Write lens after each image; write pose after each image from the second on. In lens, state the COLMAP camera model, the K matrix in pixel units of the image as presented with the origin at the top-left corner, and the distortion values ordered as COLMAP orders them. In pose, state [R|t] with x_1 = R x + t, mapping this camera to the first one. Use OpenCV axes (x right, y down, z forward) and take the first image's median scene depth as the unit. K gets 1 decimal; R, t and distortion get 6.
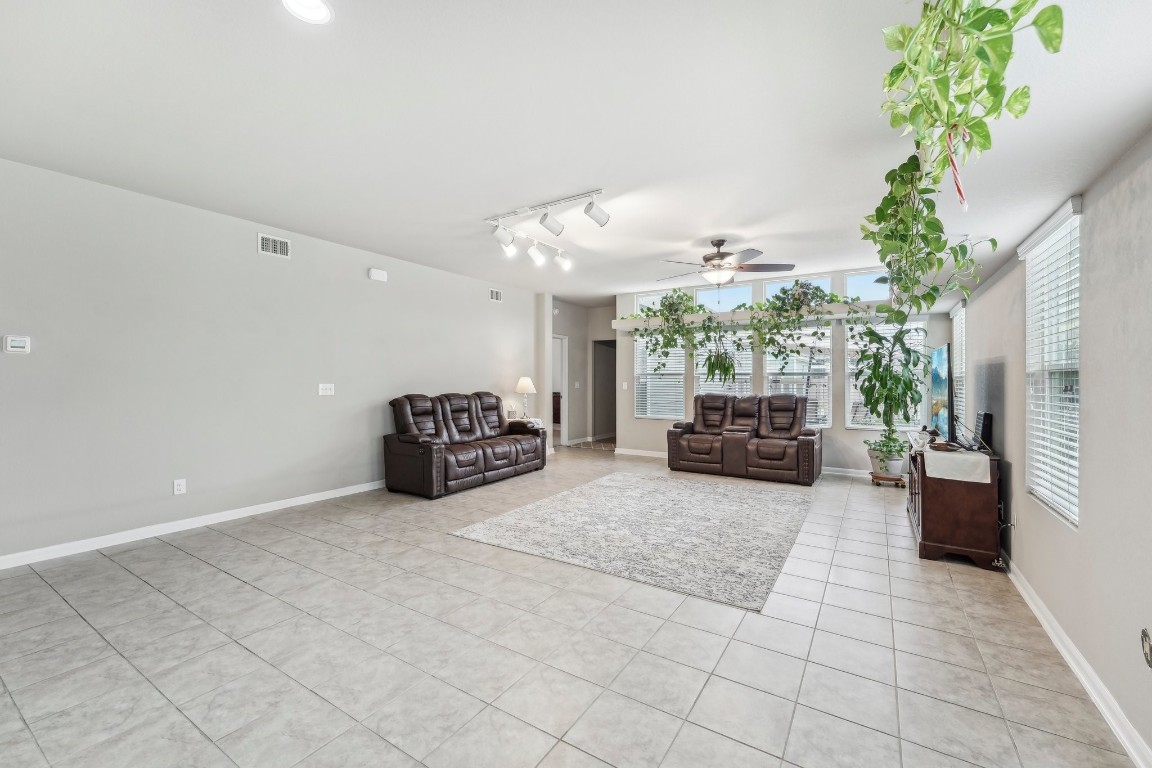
lens RADIAL K [[487.3, 0, 568.0], [0, 487.3, 381.1], [0, 0, 1]] dist [0.016244, 0.003608]
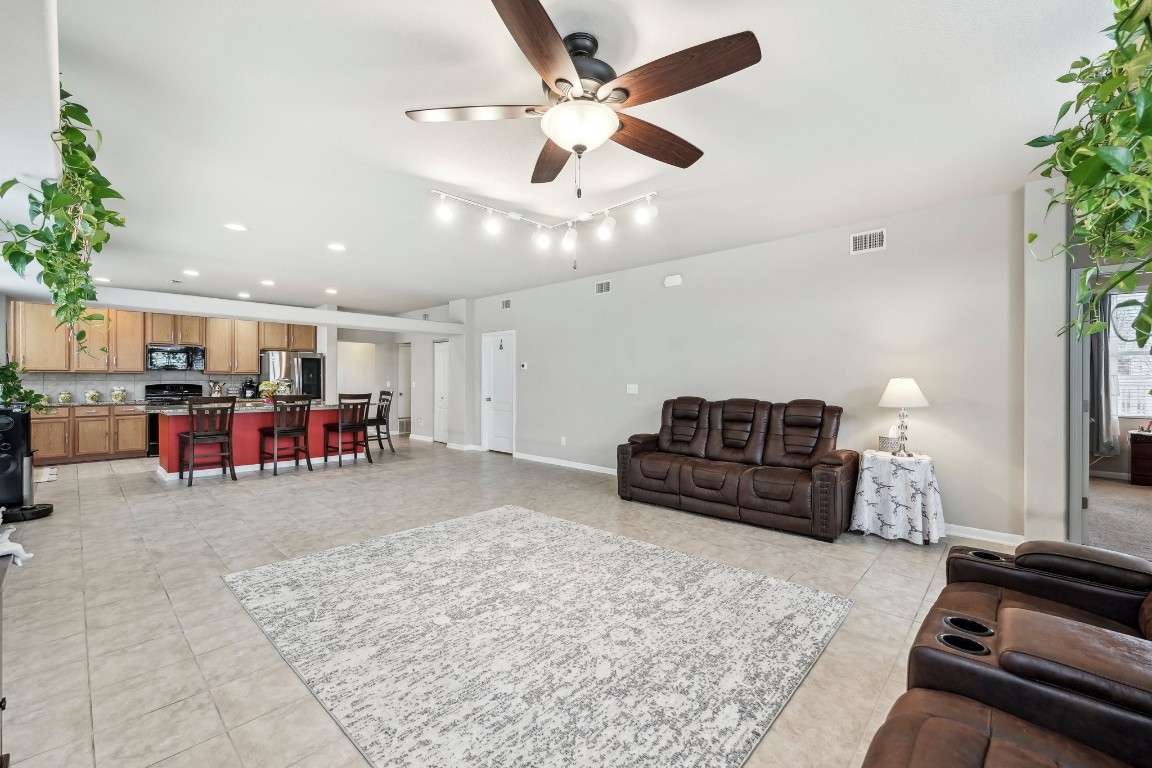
lens RADIAL K [[487.3, 0, 578.6], [0, 487.3, 381.9], [0, 0, 1]] dist [0.016244, 0.003608]
pose [[-0.201371, -0.000180, -0.979515, 0.923631], [-0.008800, 0.999960, 0.001626, -0.002387], [0.979476, 0.008947, -0.201365, 1.395469]]
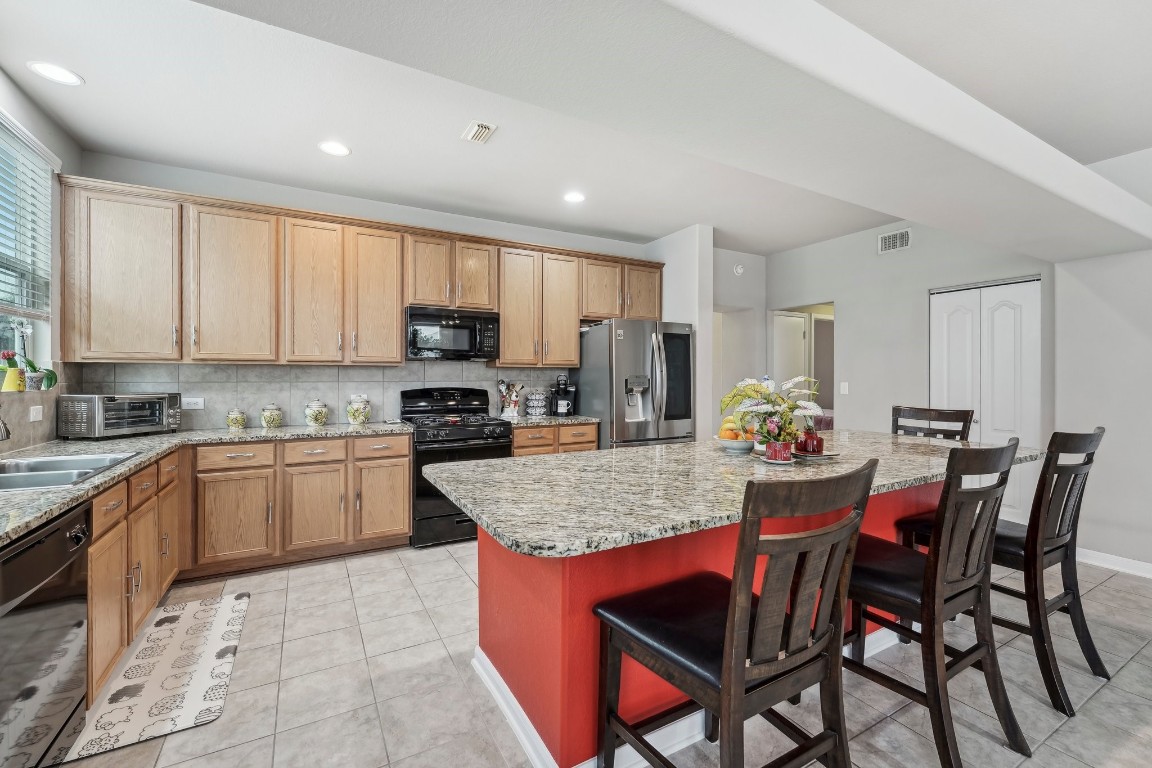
lens RADIAL K [[487.3, 0, 569.8], [0, 487.3, 378.4], [0, 0, 1]] dist [0.016244, 0.003608]
pose [[-0.478760, 0.004659, -0.877933, 0.825028], [-0.009409, 0.999901, 0.010437, -0.002988], [0.877895, 0.013257, -0.478669, 1.249033]]
